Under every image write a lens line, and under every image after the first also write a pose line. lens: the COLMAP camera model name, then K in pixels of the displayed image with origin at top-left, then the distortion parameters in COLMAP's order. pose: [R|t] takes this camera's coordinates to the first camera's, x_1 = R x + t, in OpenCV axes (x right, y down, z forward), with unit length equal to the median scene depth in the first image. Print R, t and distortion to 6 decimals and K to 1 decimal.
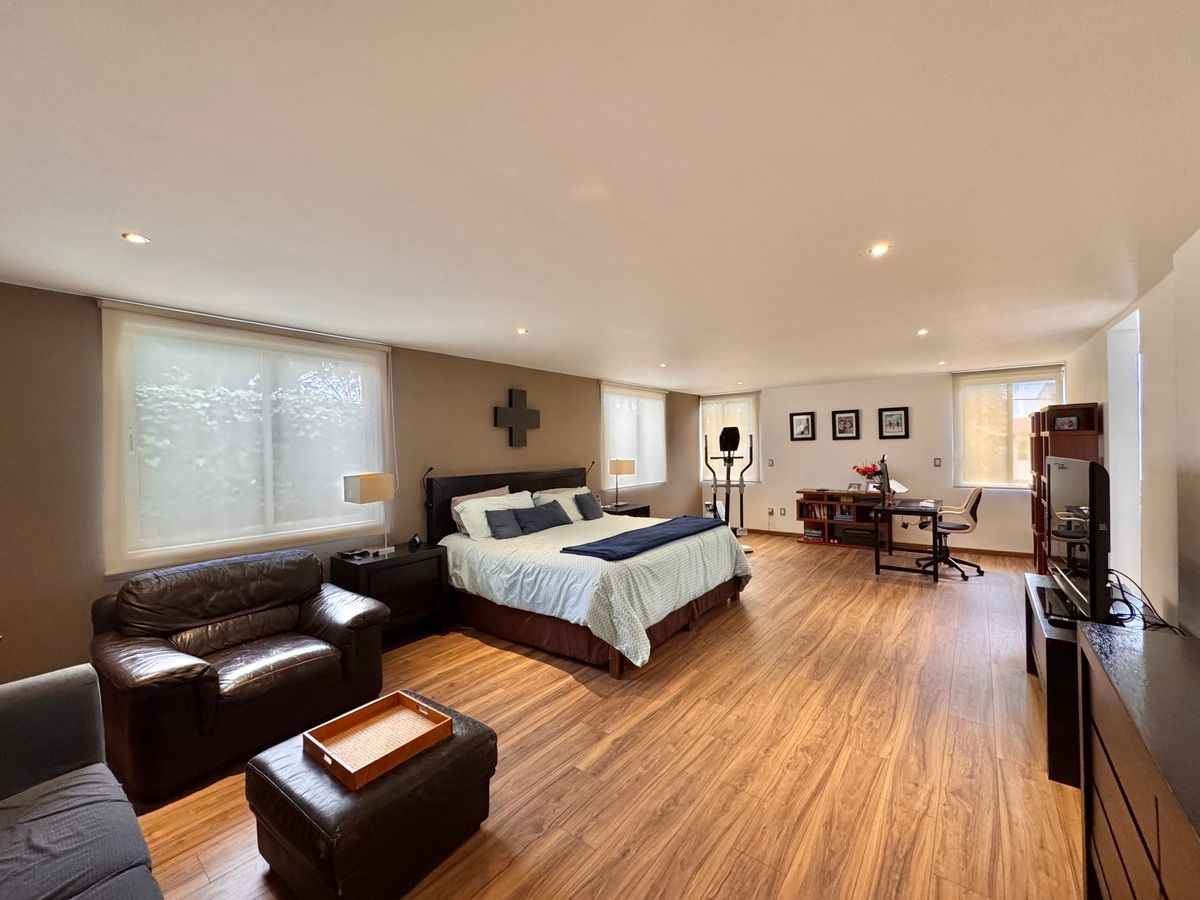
lens RADIAL K [[481.0, 0, 603.6], [0, 481.0, 457.2], [0, 0, 1]] dist [-0.004429, 0.000789]
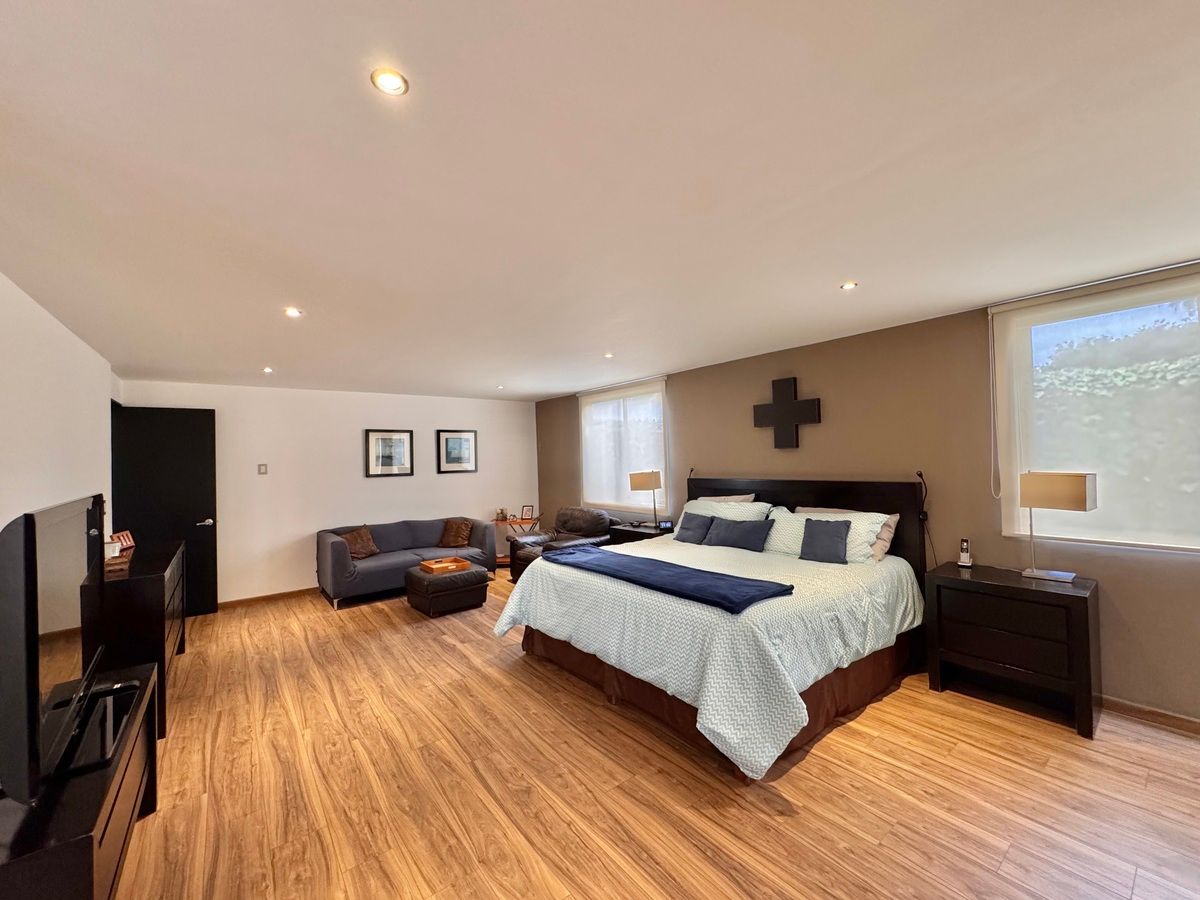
lens RADIAL K [[481.0, 0, 600.5], [0, 481.0, 448.5], [0, 0, 1]] dist [-0.004429, 0.000789]
pose [[-0.243197, 0.009647, -0.969929, 1.315047], [0.013267, 0.999890, 0.006619, -0.059534], [0.969886, -0.011258, -0.243298, 1.696494]]
